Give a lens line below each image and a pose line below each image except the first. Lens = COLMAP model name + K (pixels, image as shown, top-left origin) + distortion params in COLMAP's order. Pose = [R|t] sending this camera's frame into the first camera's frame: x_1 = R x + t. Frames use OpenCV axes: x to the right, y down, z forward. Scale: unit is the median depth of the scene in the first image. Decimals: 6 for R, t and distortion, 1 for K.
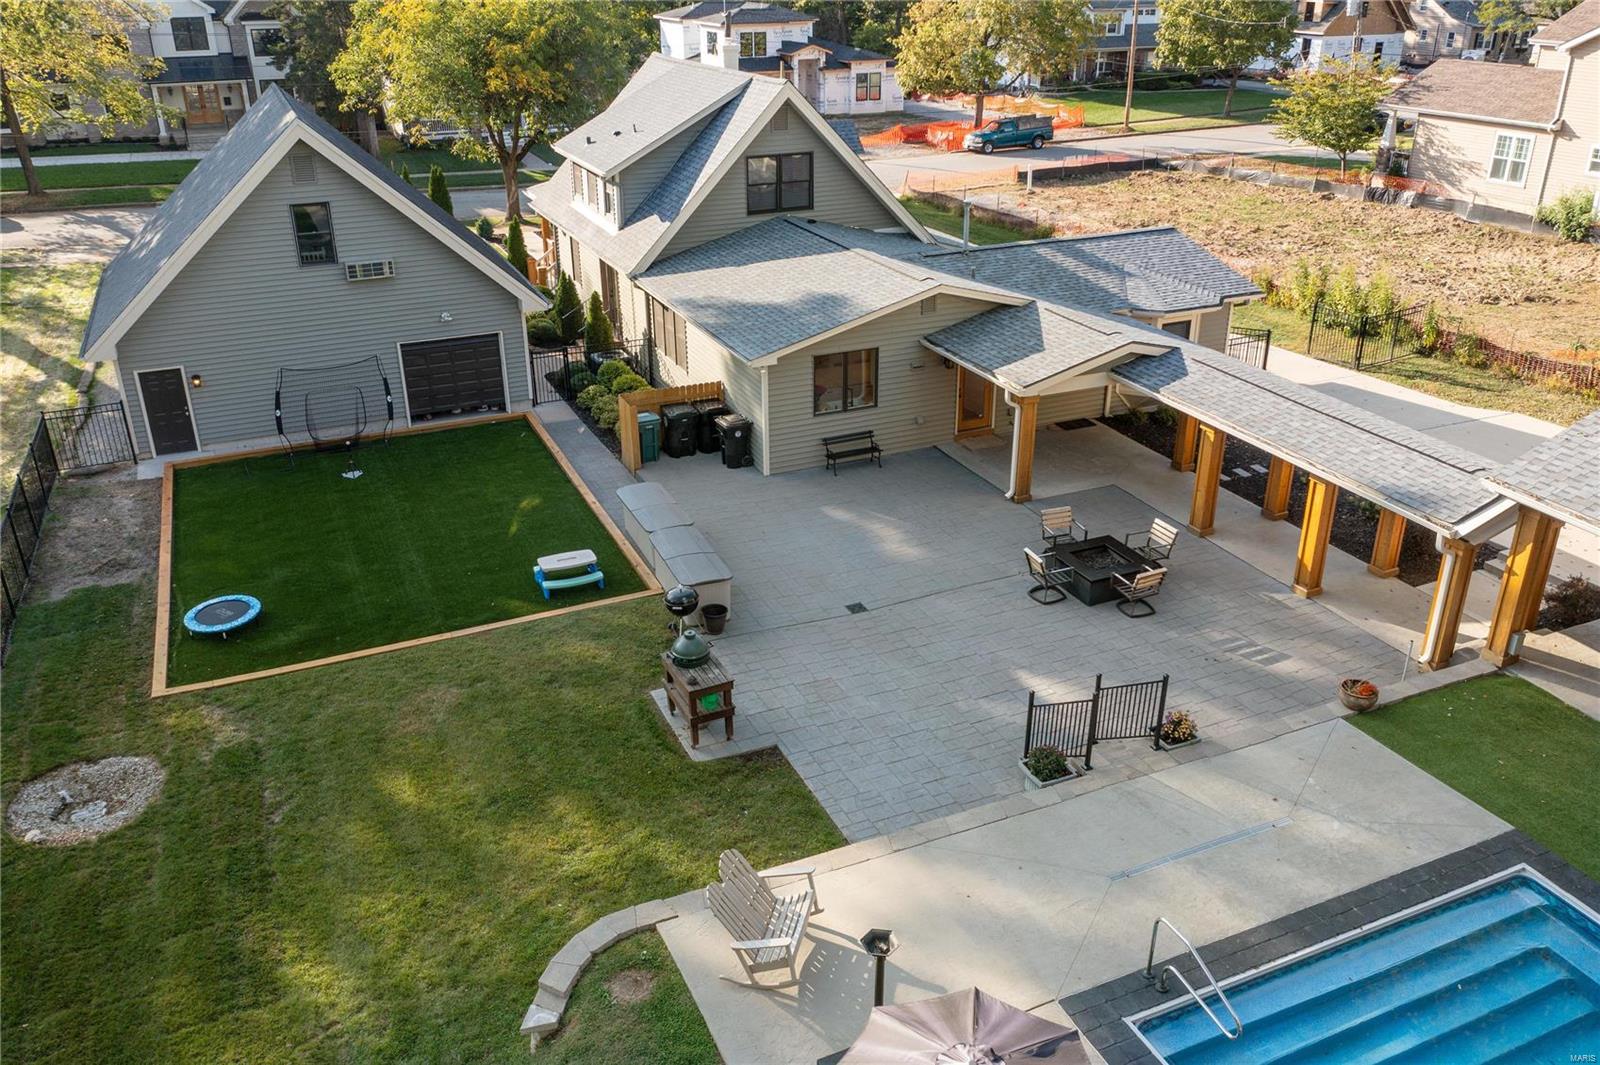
lens RADIAL K [[1259.6, 0, 798.3], [0, 1259.6, 528.4], [0, 0, 1]] dist [-0.015990, -0.010456]
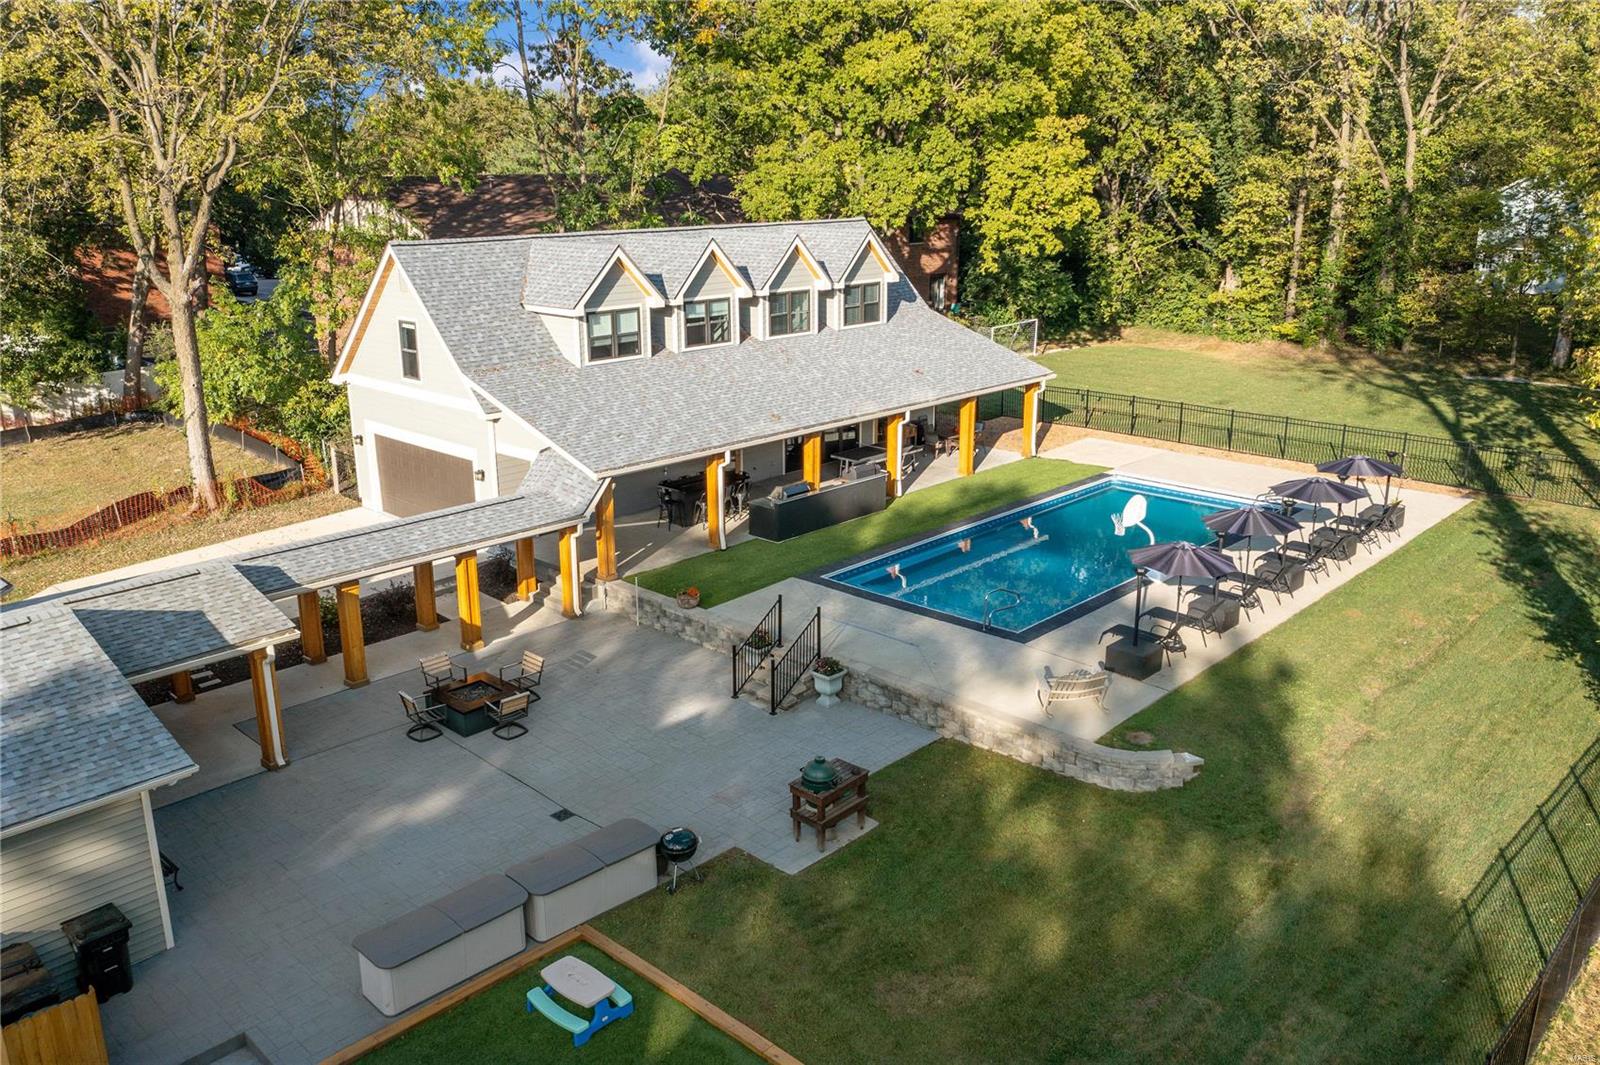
lens RADIAL K [[1259.6, 0, 798.3], [0, 1259.6, 528.4], [0, 0, 1]] dist [-0.015990, -0.010456]
pose [[-0.386026, -0.251640, 0.887503, -0.697796], [0.393617, 0.825167, 0.405173, -0.371666], [-0.834296, 0.505744, -0.219486, 0.810143]]
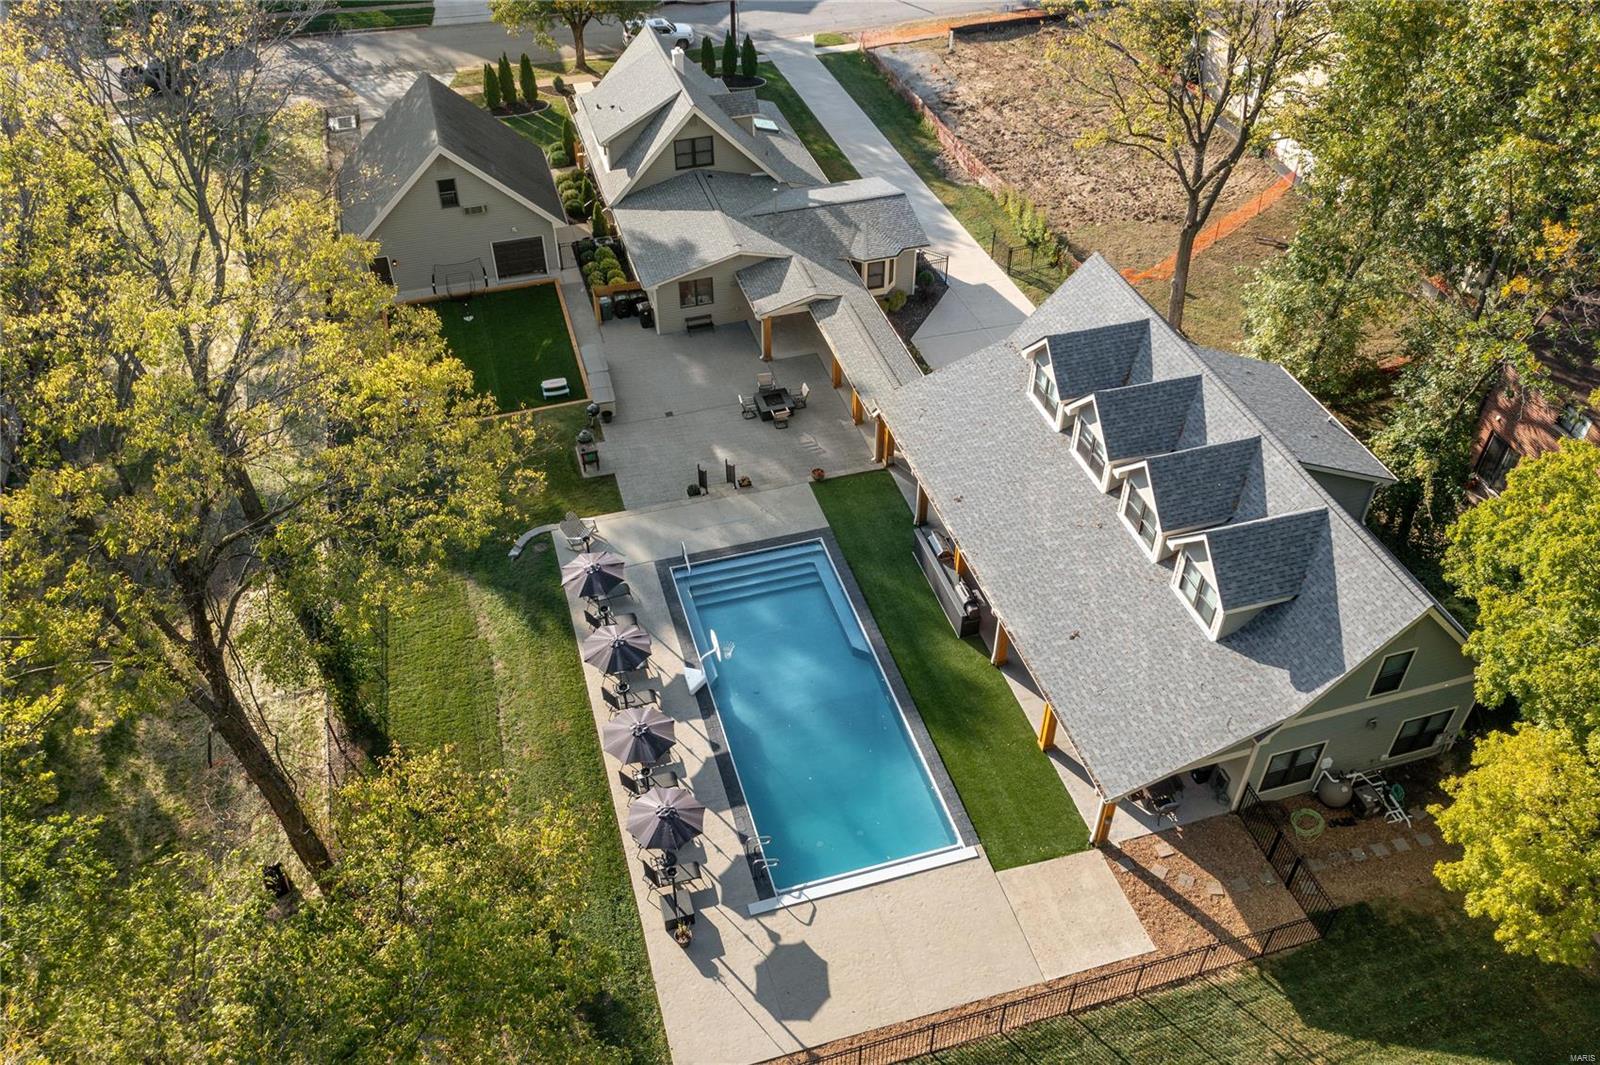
lens RADIAL K [[1259.6, 0, 798.3], [0, 1259.6, 528.4], [0, 0, 1]] dist [-0.015990, -0.010456]
pose [[0.992063, 0.085990, -0.091741, 0.452867], [-0.056220, 0.955953, 0.288084, -0.371745], [0.112472, -0.280640, 0.953200, -1.135416]]
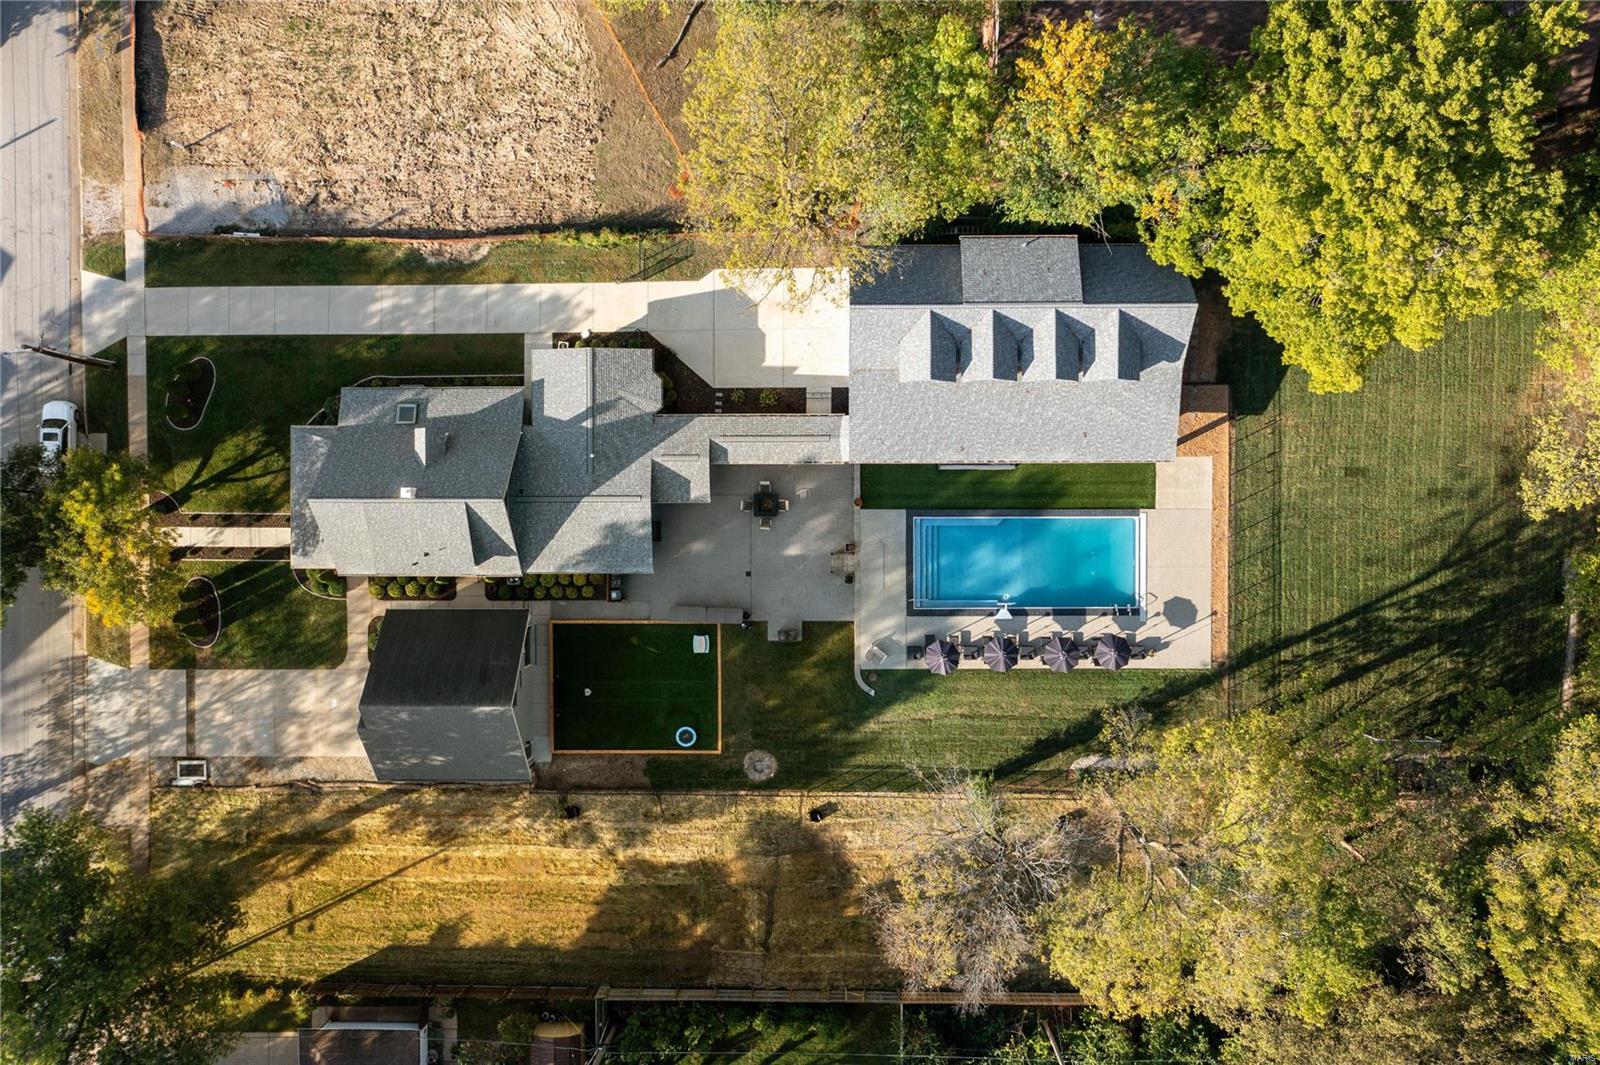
lens RADIAL K [[1259.6, 0, 798.3], [0, 1259.6, 528.4], [0, 0, 1]] dist [-0.015990, -0.010456]
pose [[0.400138, -0.916290, -0.017388, 0.240898], [0.398720, 0.156972, 0.903539, -2.665056], [-0.825174, -0.368473, 0.428153, -0.509862]]
